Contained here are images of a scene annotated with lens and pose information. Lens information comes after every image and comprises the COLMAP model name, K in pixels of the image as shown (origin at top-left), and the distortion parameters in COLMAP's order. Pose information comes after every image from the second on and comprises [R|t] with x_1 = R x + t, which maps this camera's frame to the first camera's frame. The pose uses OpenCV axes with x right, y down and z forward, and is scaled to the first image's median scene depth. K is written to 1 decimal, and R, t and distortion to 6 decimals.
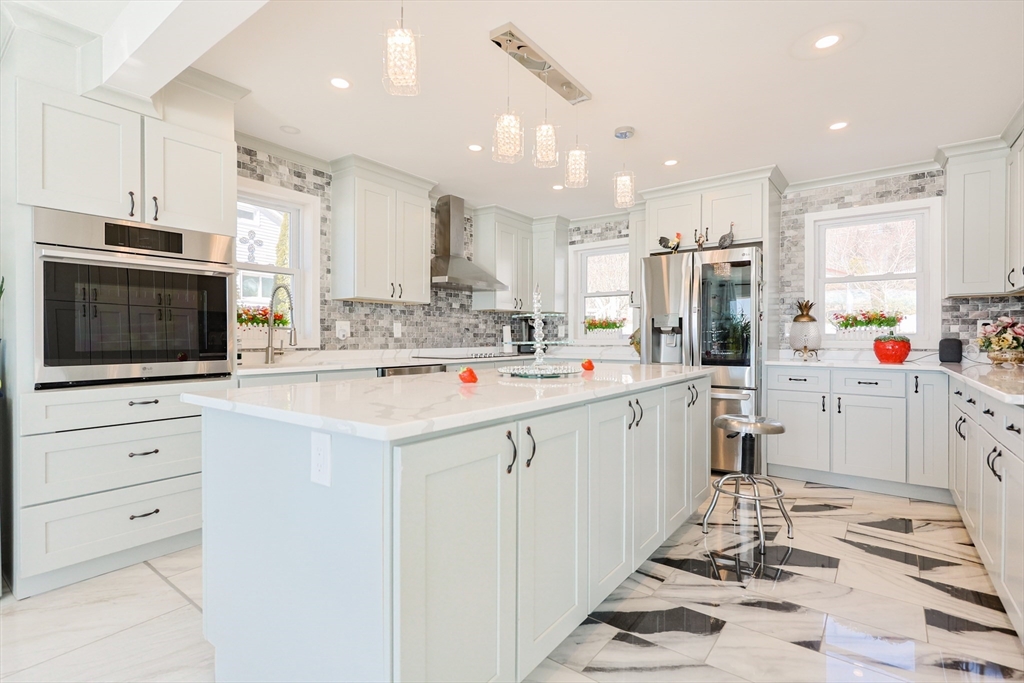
lens RADIAL K [[492.4, 0, 512.0], [0, 492.4, 341.5], [0, 0, 1]] dist [0.000599, 0.000026]
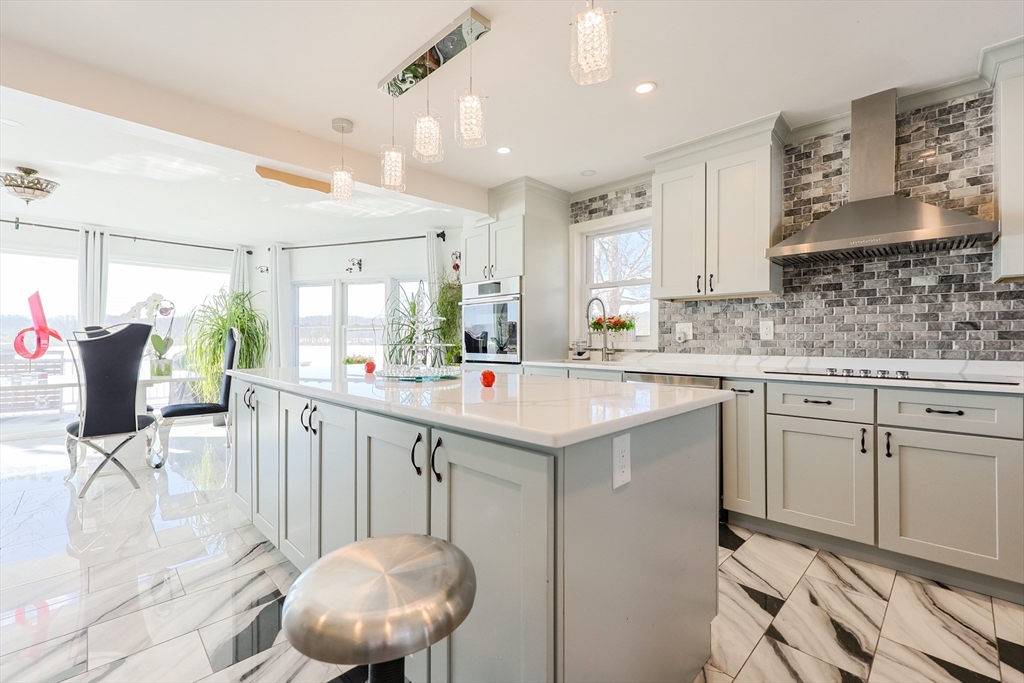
lens RADIAL K [[436.6, 0, 512.0], [0, 436.6, 341.5], [0, 0, 1]] dist [0.001549, 0.000007]
pose [[-0.144538, 0.002892, -0.989495, 0.518042], [-0.008414, 0.999956, 0.004152, -0.005855], [0.989463, 0.008926, -0.144507, 0.753921]]
